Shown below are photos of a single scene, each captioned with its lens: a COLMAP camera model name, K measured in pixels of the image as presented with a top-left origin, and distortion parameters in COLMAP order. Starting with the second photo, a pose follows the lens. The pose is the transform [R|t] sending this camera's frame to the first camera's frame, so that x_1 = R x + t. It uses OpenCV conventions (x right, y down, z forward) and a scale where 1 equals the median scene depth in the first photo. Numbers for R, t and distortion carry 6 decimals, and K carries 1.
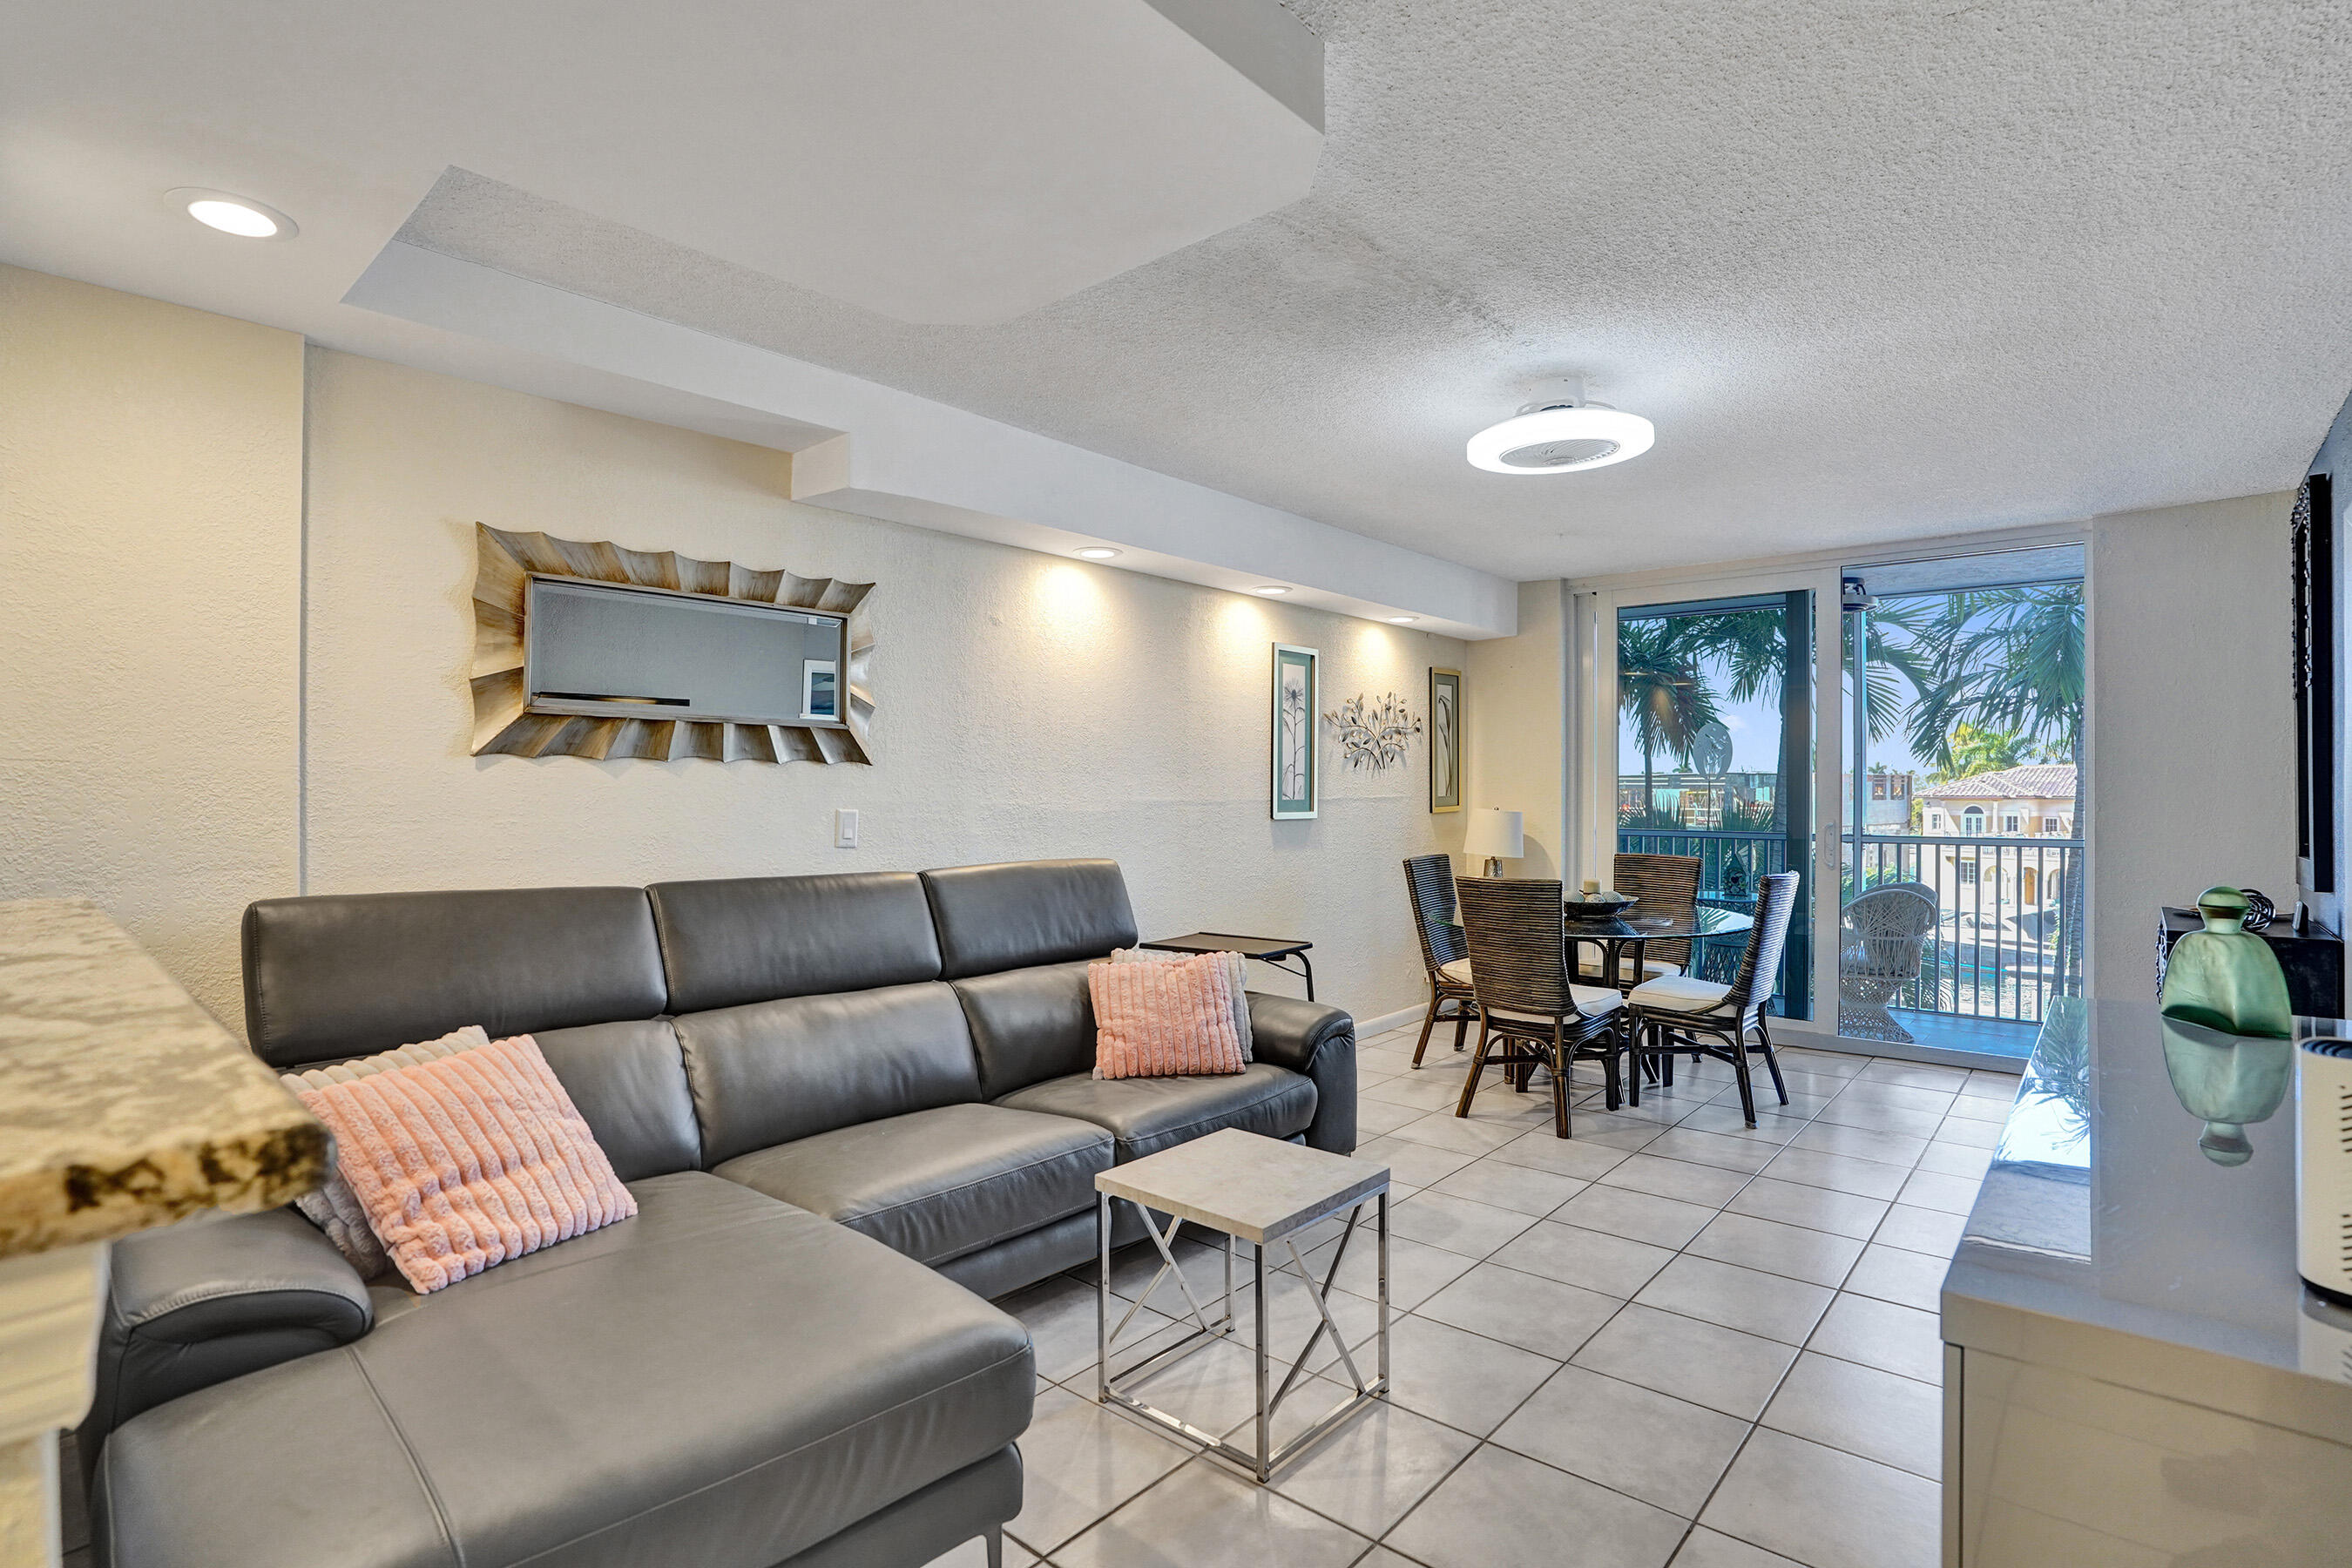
lens RADIAL K [[1119.8, 0, 1177.9], [0, 1119.8, 777.1], [0, 0, 1]] dist [-0.044336, 0.014974]
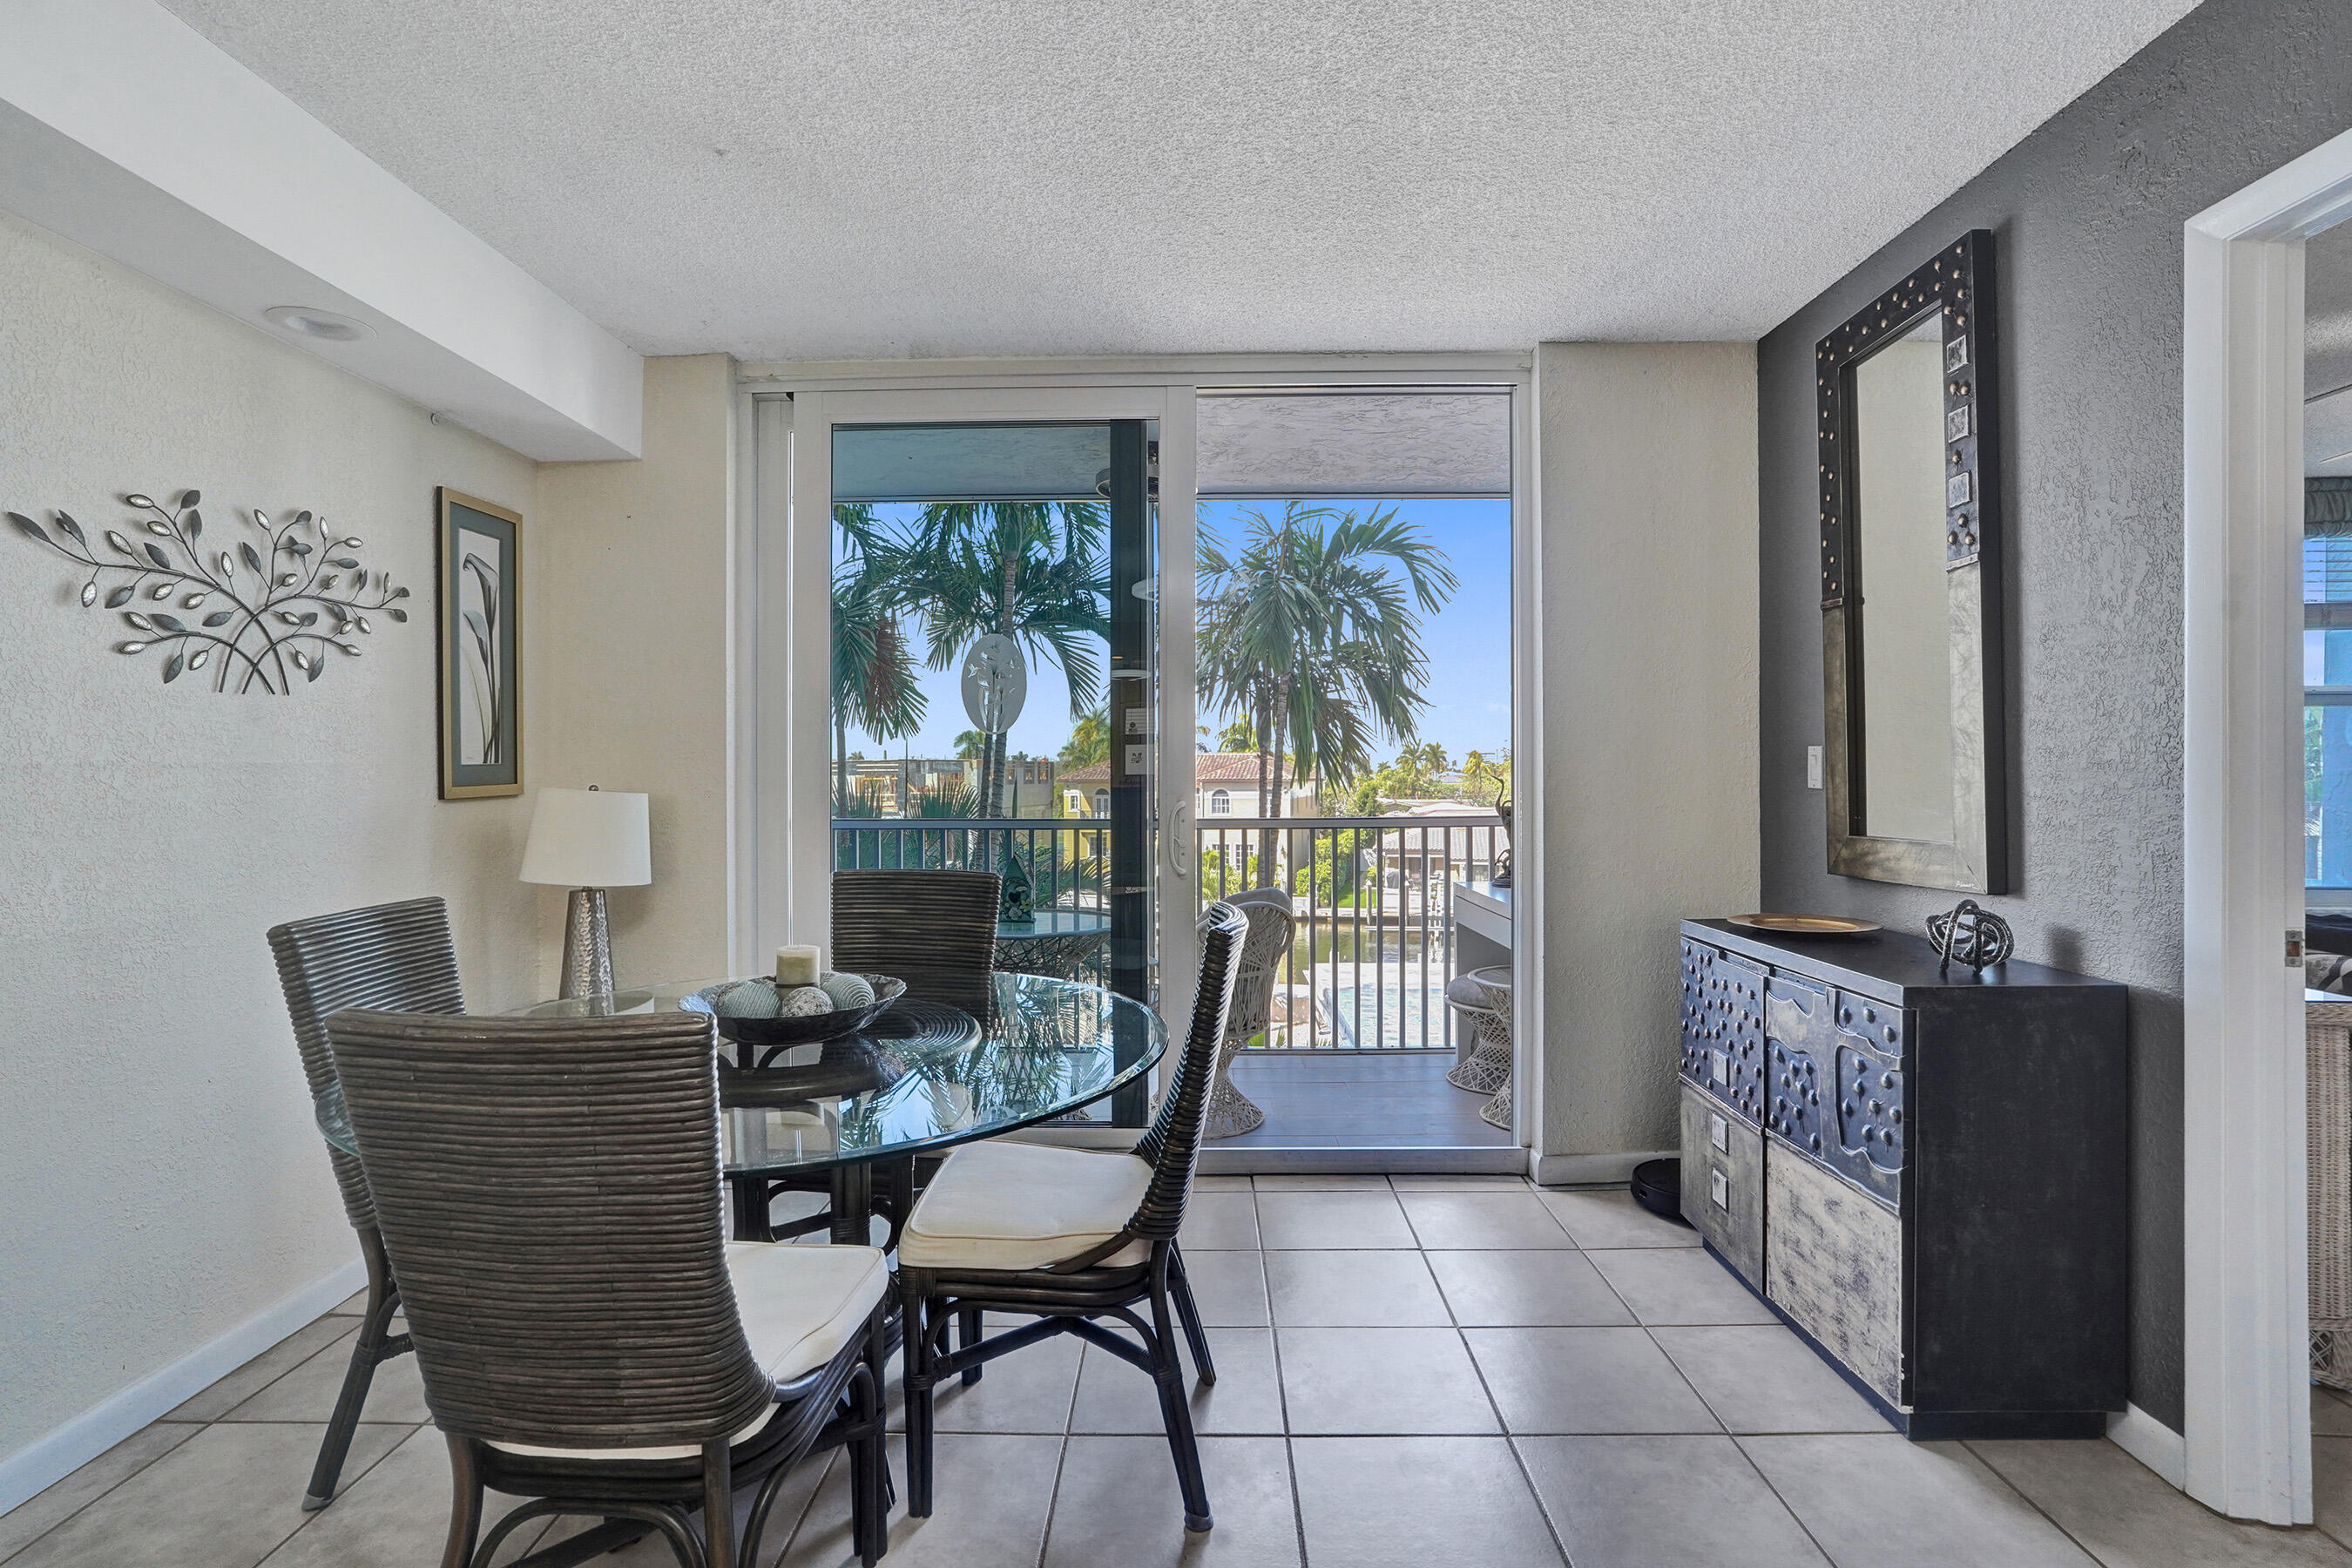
lens RADIAL K [[1119.8, 0, 1187.6], [0, 1119.8, 783.8], [0, 0, 1]] dist [-0.044336, 0.014974]
pose [[0.753905, -0.010478, 0.656899, 0.163938], [-0.000496, 0.999863, 0.016517, 0.018289], [-0.656983, -0.012778, 0.753797, 0.463040]]
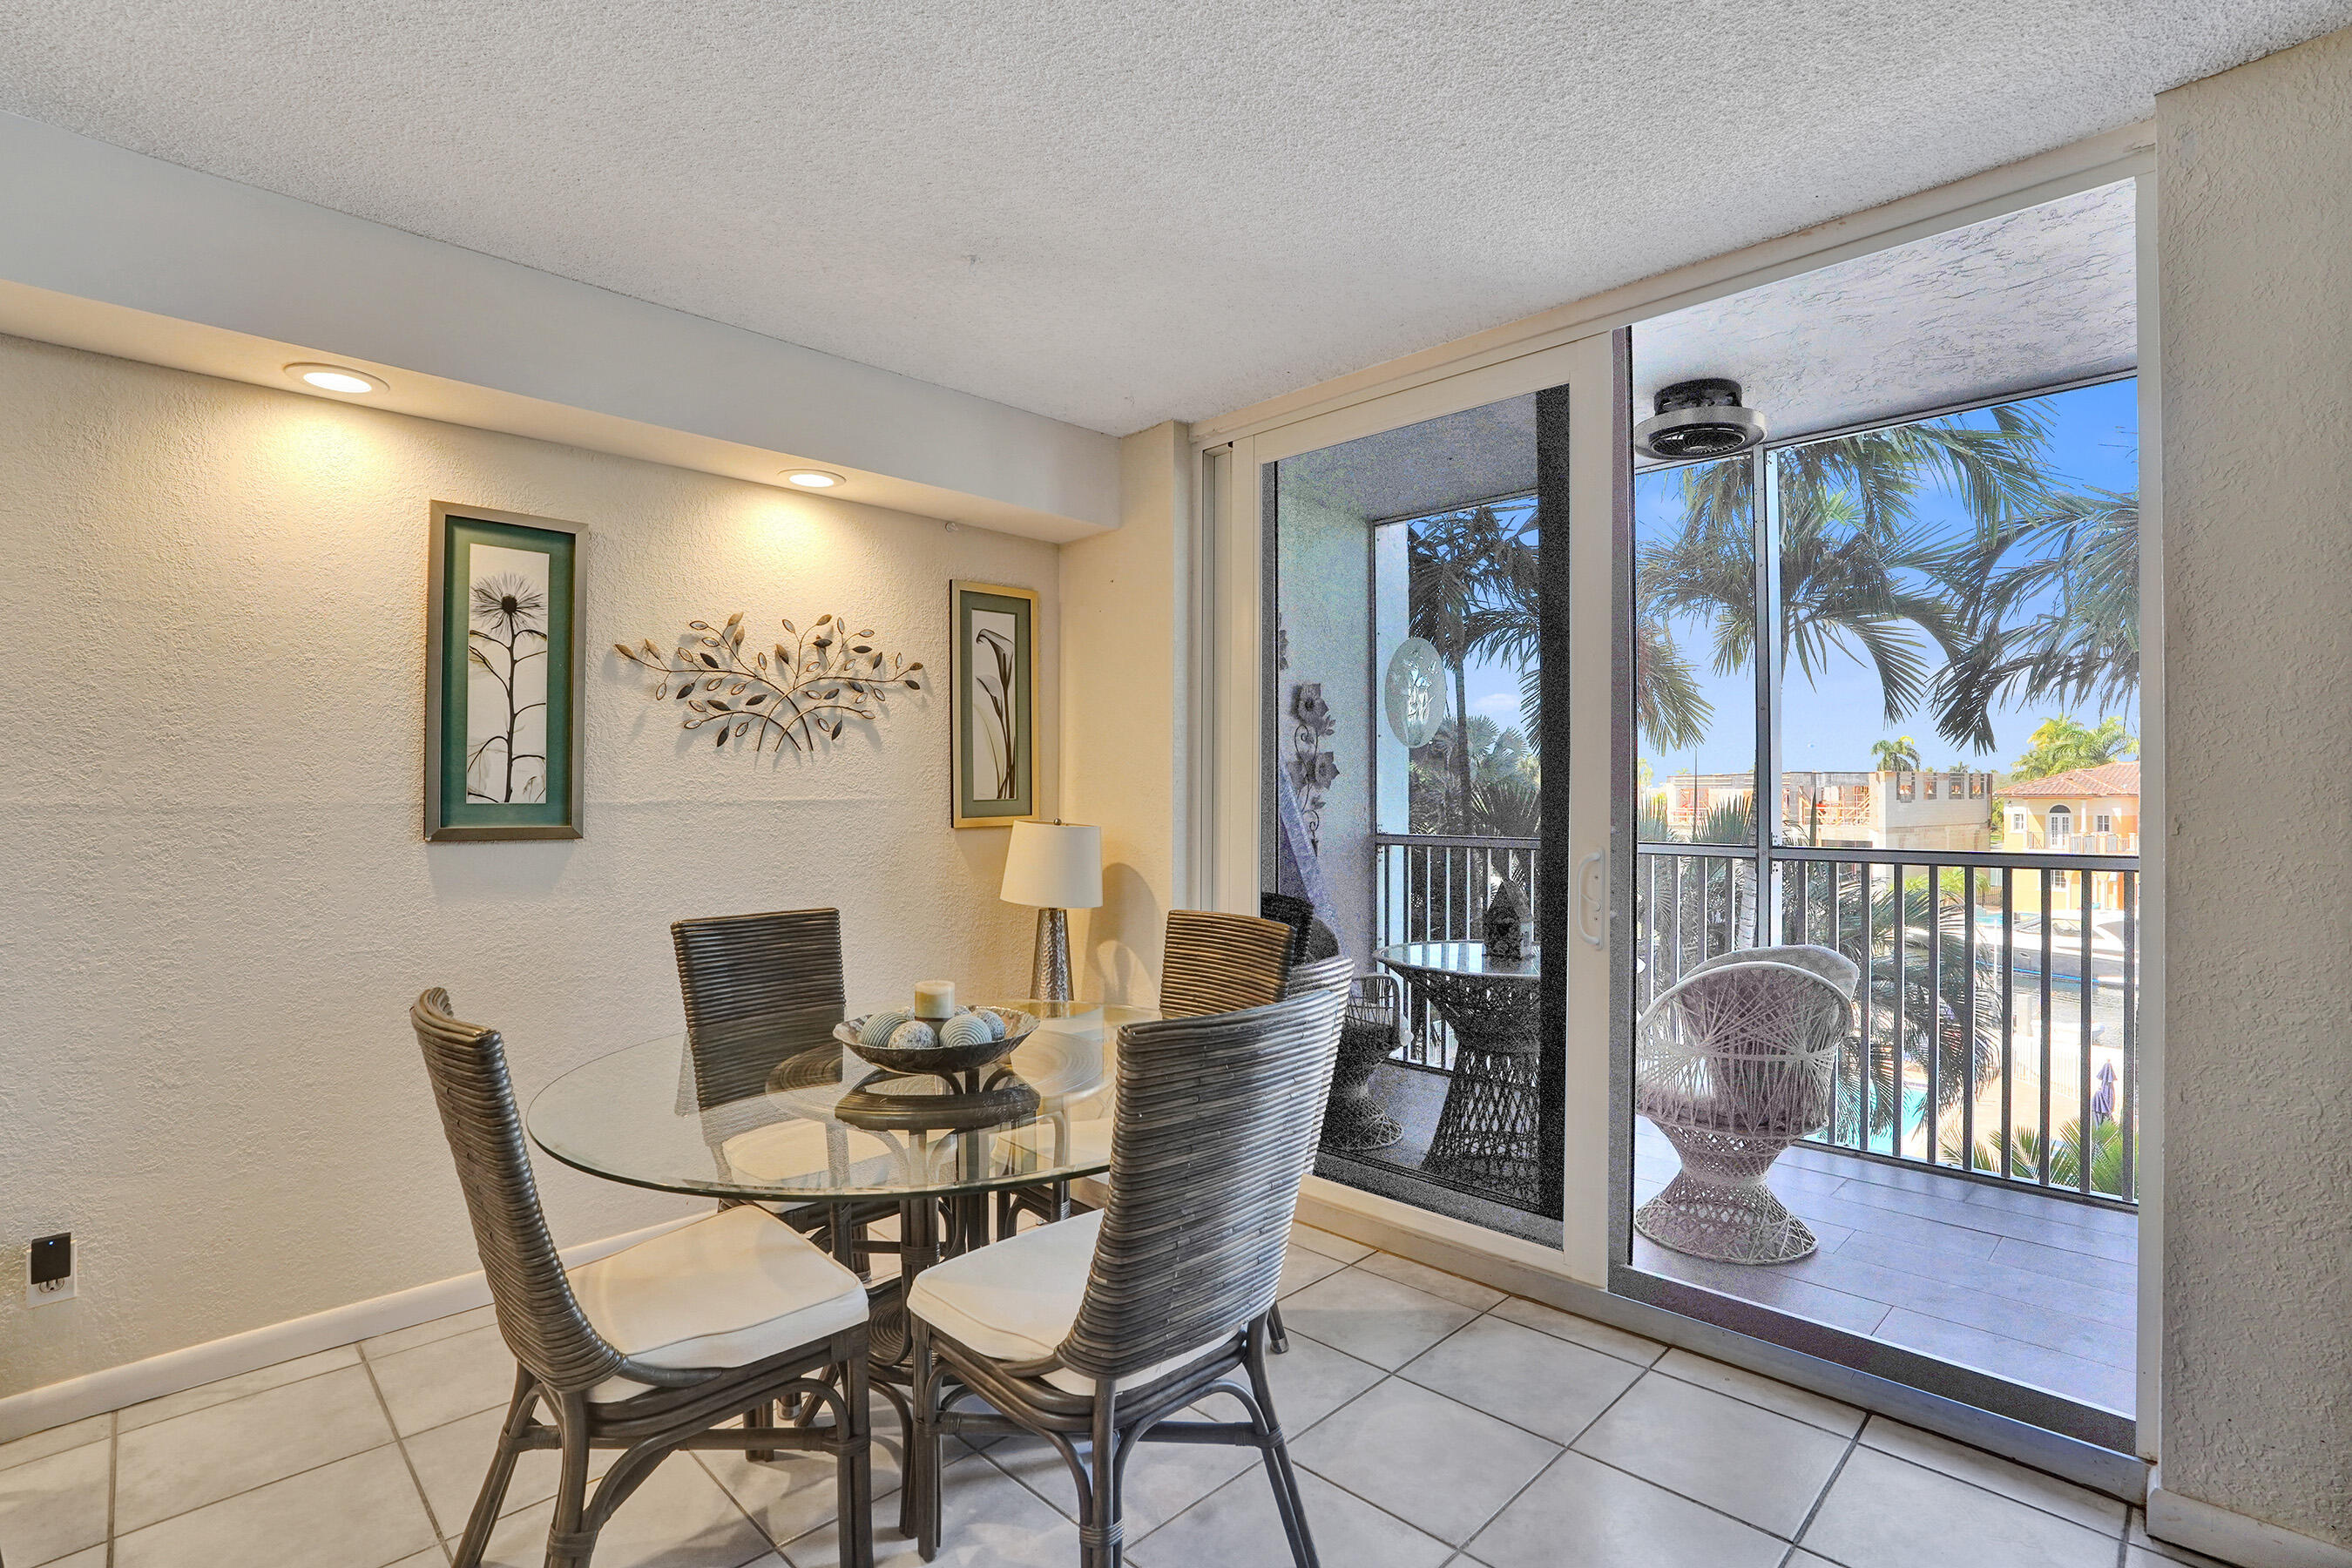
lens RADIAL K [[1119.8, 0, 1185.7], [0, 1119.8, 762.6], [0, 0, 1]] dist [-0.044336, 0.014974]
pose [[0.998593, -0.004989, -0.052784, 0.387322], [0.004248, 0.999891, -0.014141, 0.007397], [0.052849, 0.013897, 0.998506, 0.433147]]
